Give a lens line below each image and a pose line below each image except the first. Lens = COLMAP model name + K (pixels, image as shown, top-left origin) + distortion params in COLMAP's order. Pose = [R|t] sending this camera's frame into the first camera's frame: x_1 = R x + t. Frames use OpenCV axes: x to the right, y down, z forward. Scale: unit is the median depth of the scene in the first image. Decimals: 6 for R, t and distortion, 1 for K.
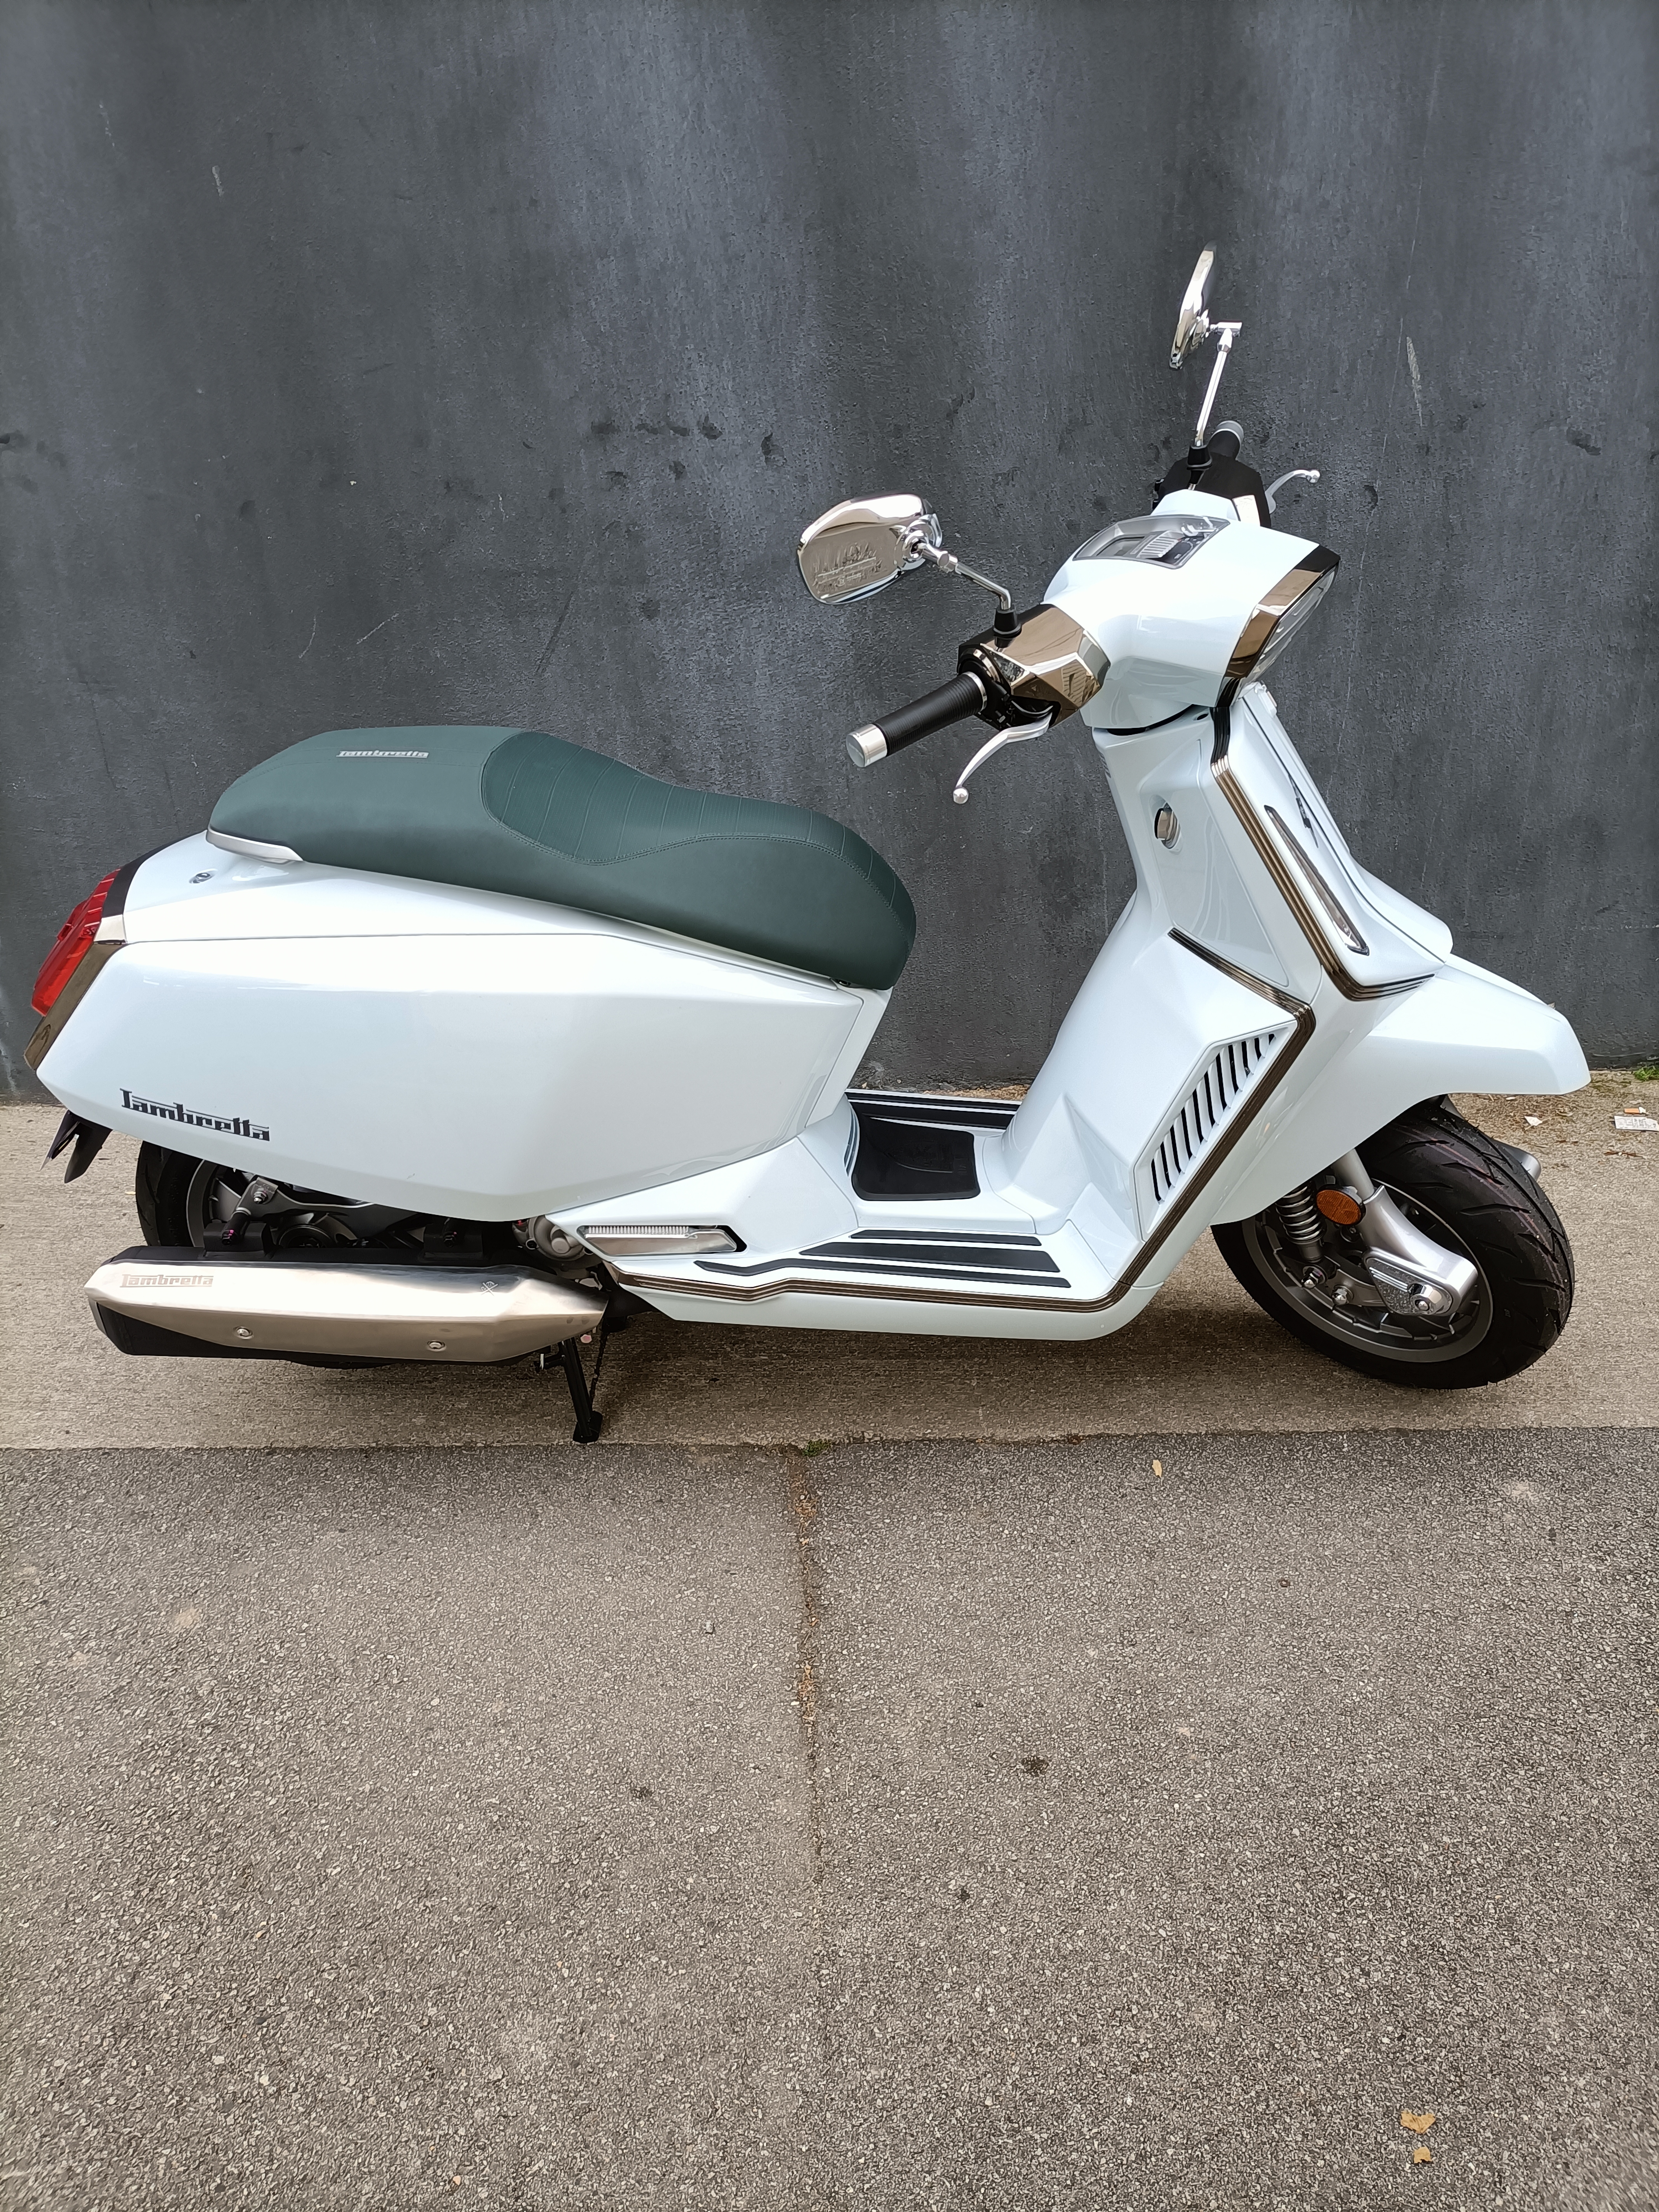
lens RADIAL K [[1820.0, 0, 816.6], [0, 1820.0, 1026.1], [0, 0, 1]] dist [0.041826, -0.038231]
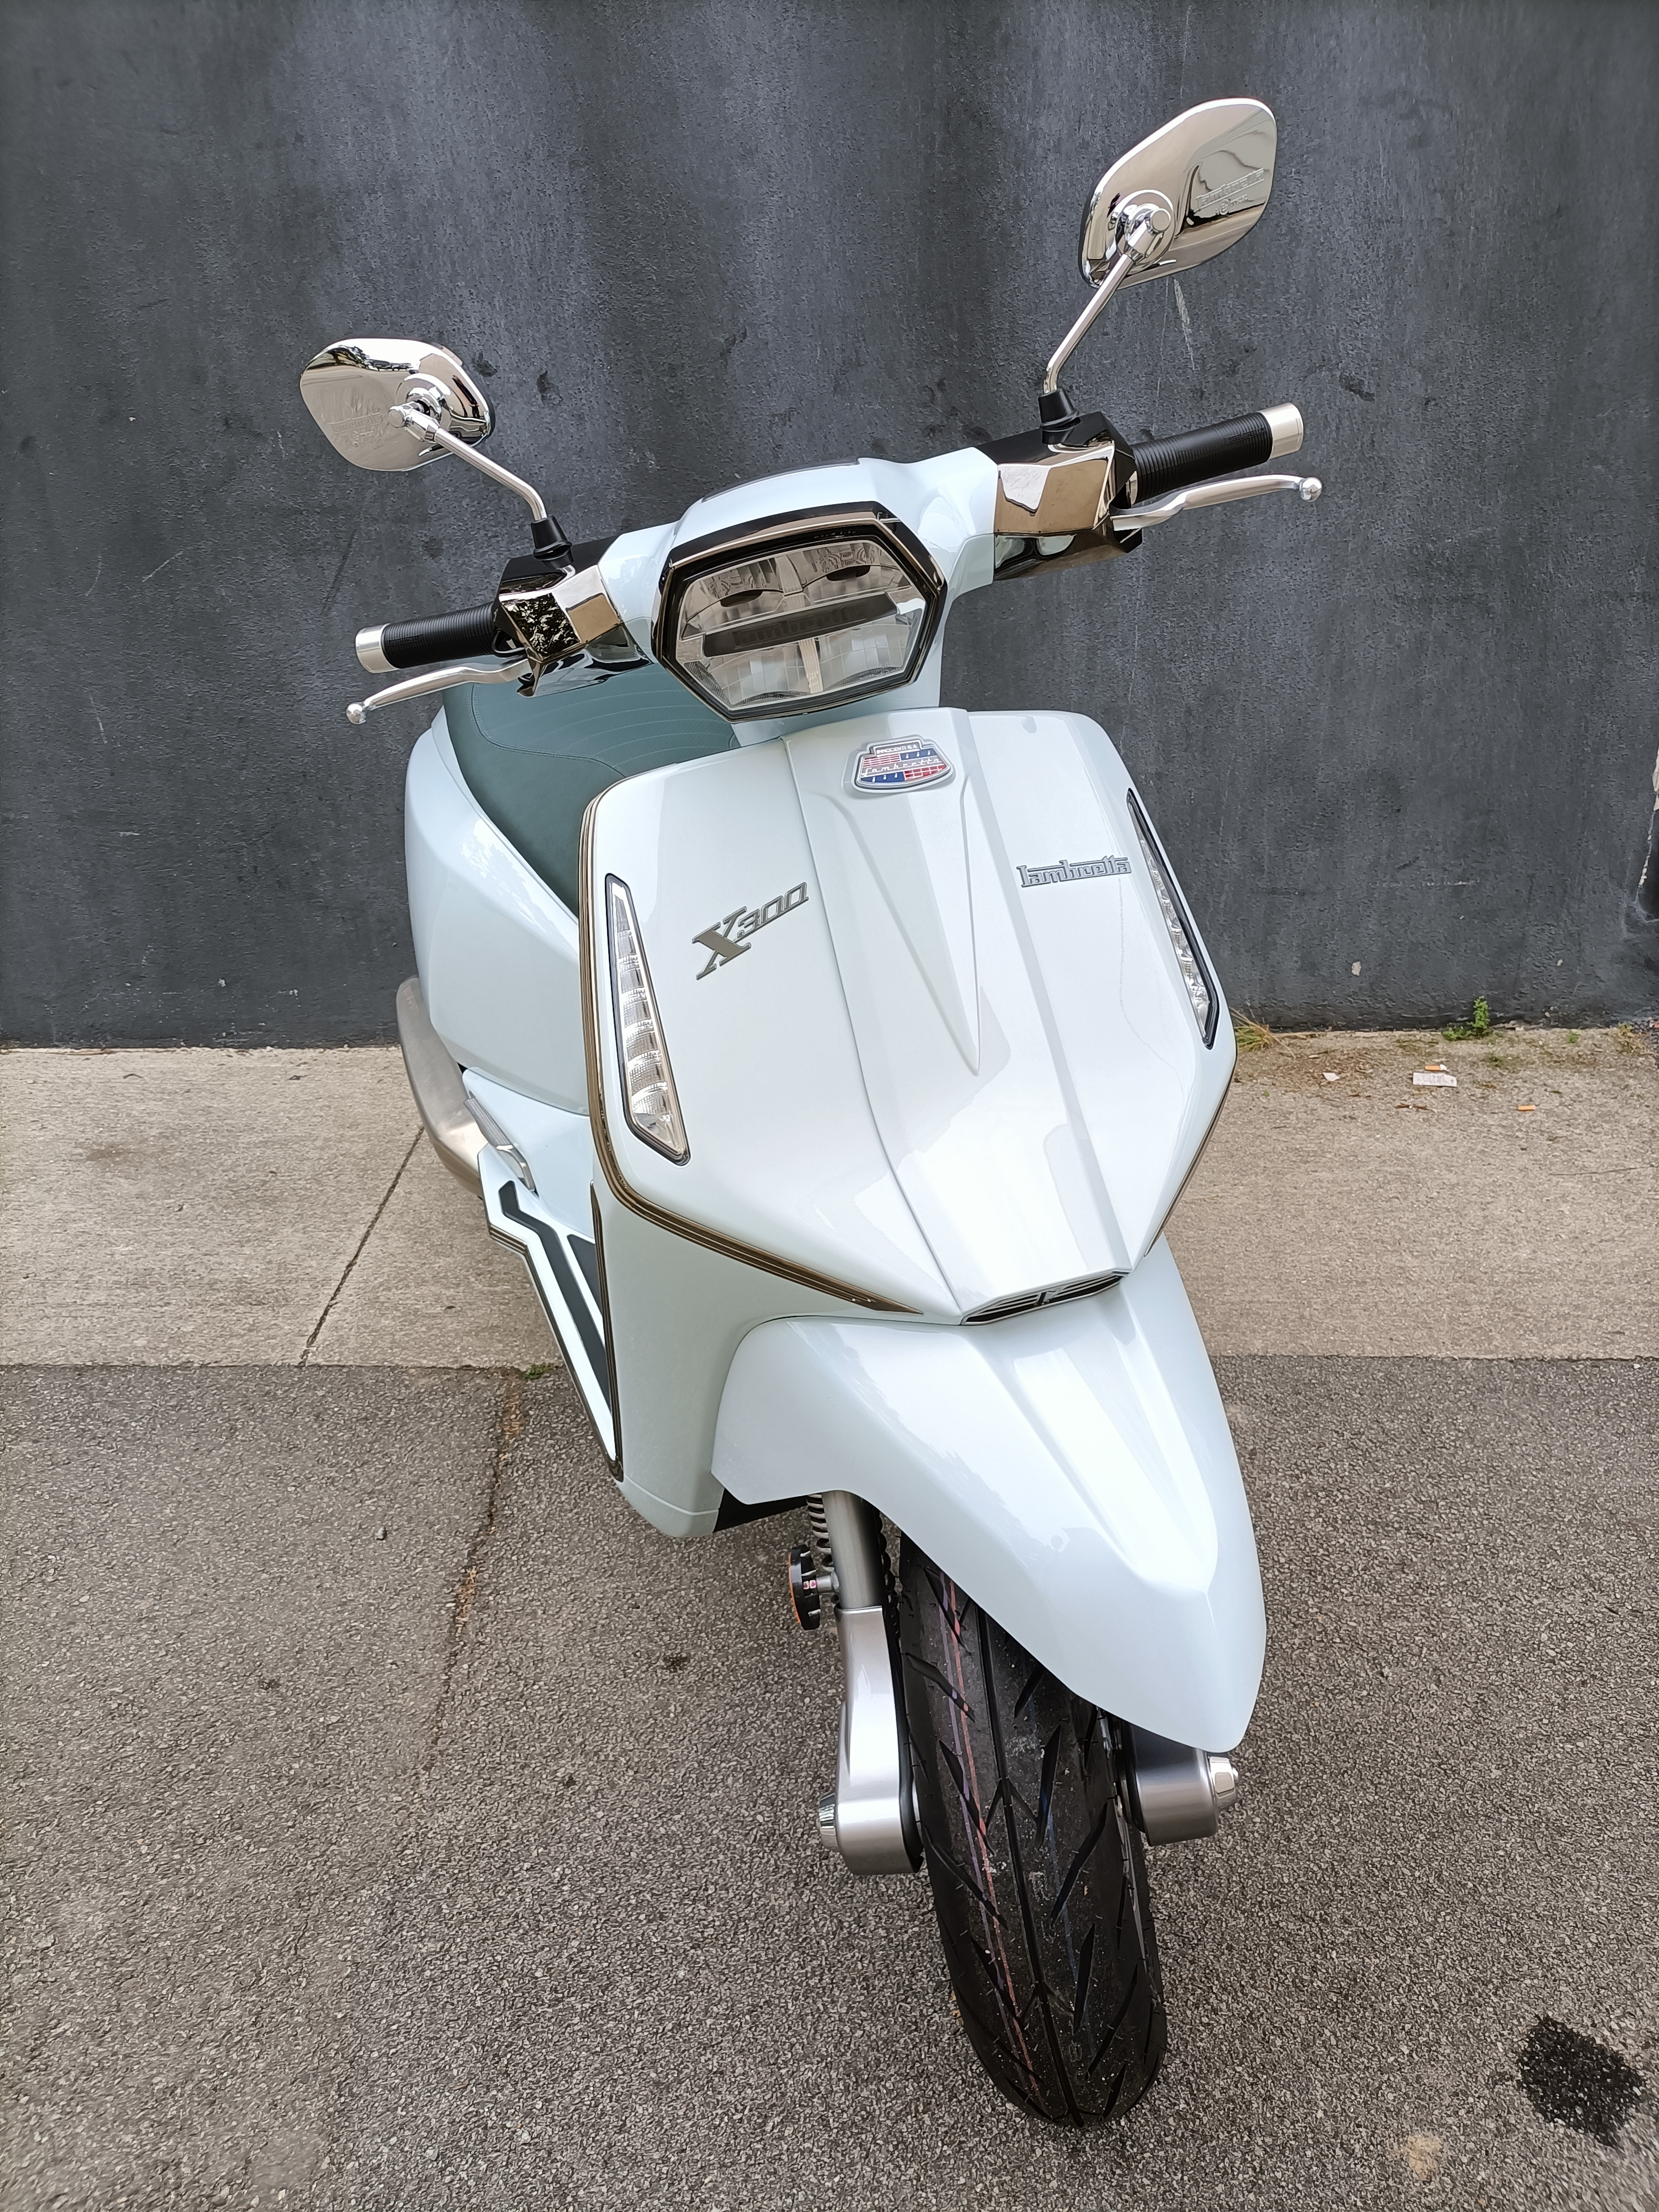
lens RADIAL K [[1820.0, 0, 978.2], [0, 1820.0, 1088.6], [0, 0, 1]] dist [0.041826, -0.038231]
pose [[0.999848, 0.009826, -0.014389, 0.240658], [-0.010263, 0.999479, -0.030602, 0.101855], [0.014081, 0.030745, 0.999428, 0.009469]]
